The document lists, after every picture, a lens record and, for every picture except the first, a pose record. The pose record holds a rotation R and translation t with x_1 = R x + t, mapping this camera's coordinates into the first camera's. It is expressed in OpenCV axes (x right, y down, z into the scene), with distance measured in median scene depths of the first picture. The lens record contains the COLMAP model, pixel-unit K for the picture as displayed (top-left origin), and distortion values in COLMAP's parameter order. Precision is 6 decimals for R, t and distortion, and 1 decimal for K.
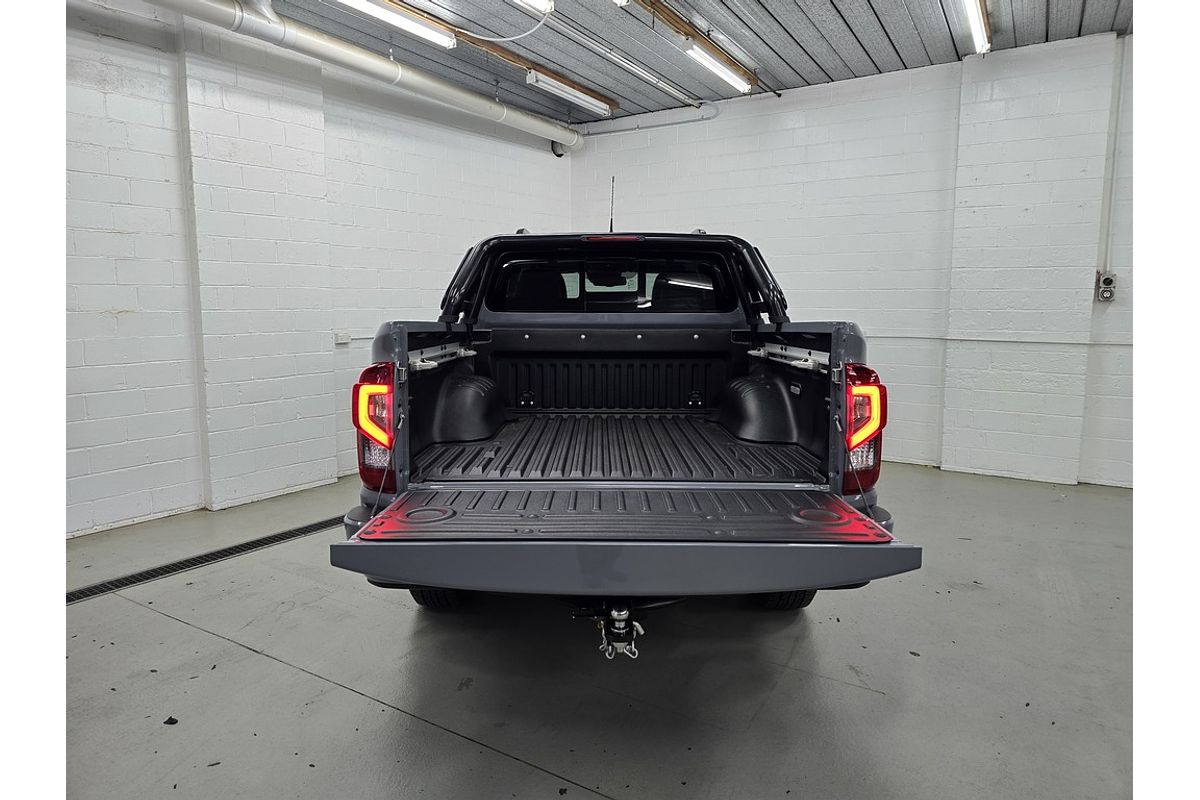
lens RADIAL K [[713.5, 0, 597.7], [0, 713.5, 382.3], [0, 0, 1]] dist [0.047223, -0.040055]
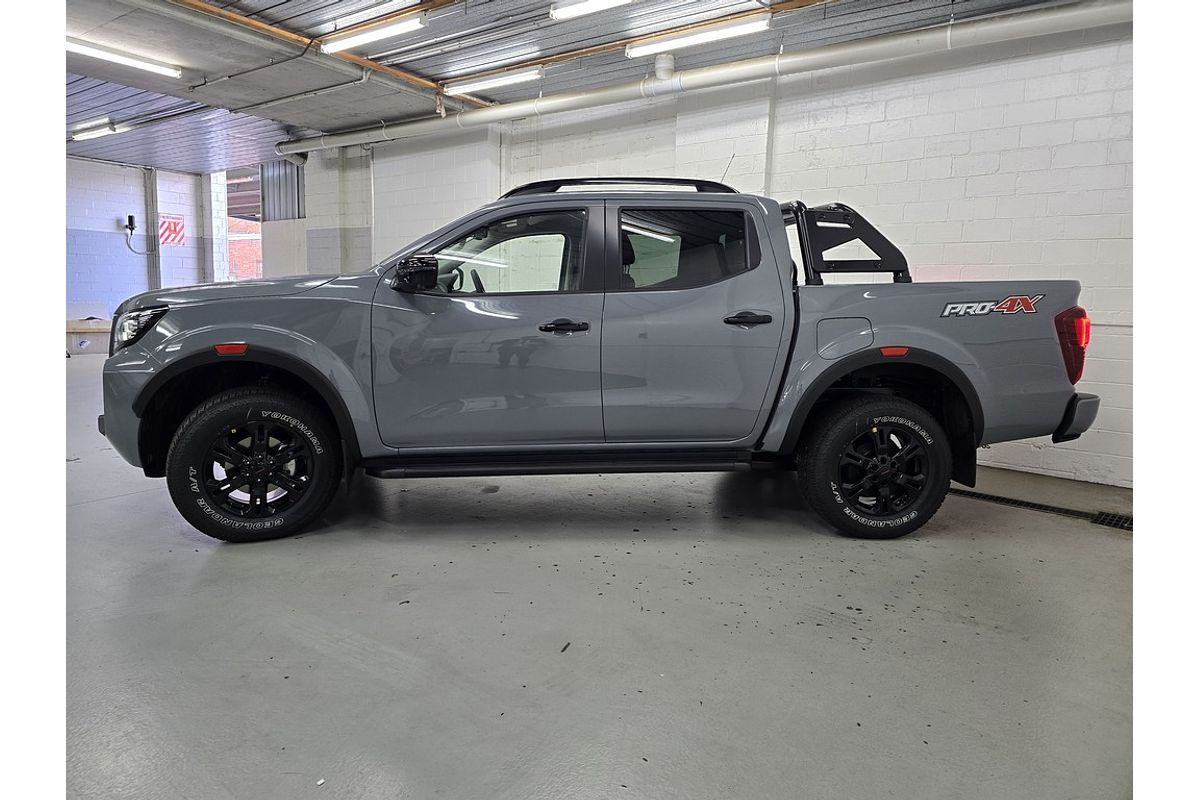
lens RADIAL K [[713.5, 0, 587.2], [0, 713.5, 392.6], [0, 0, 1]] dist [0.047223, -0.040055]
pose [[-0.075665, 0.132355, -0.988310, 0.886006], [-0.138163, 0.980199, 0.141846, -0.057411], [0.987515, 0.147280, -0.055880, 0.847709]]
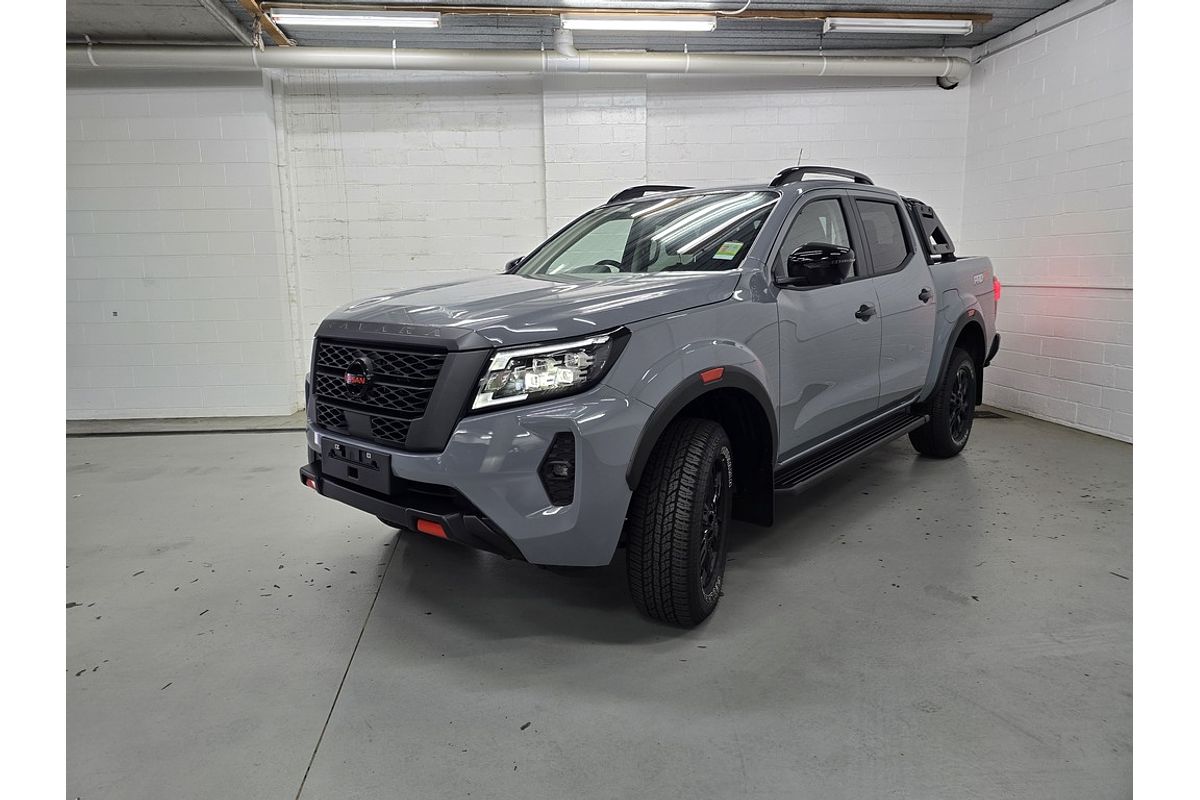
lens RADIAL K [[713.5, 0, 588.0], [0, 713.5, 392.3], [0, 0, 1]] dist [0.047223, -0.040055]
pose [[0.615886, 0.118584, -0.778860, 0.602231], [-0.071103, 0.992939, 0.094954, 0.005676], [0.784620, -0.003101, 0.619969, 0.140096]]
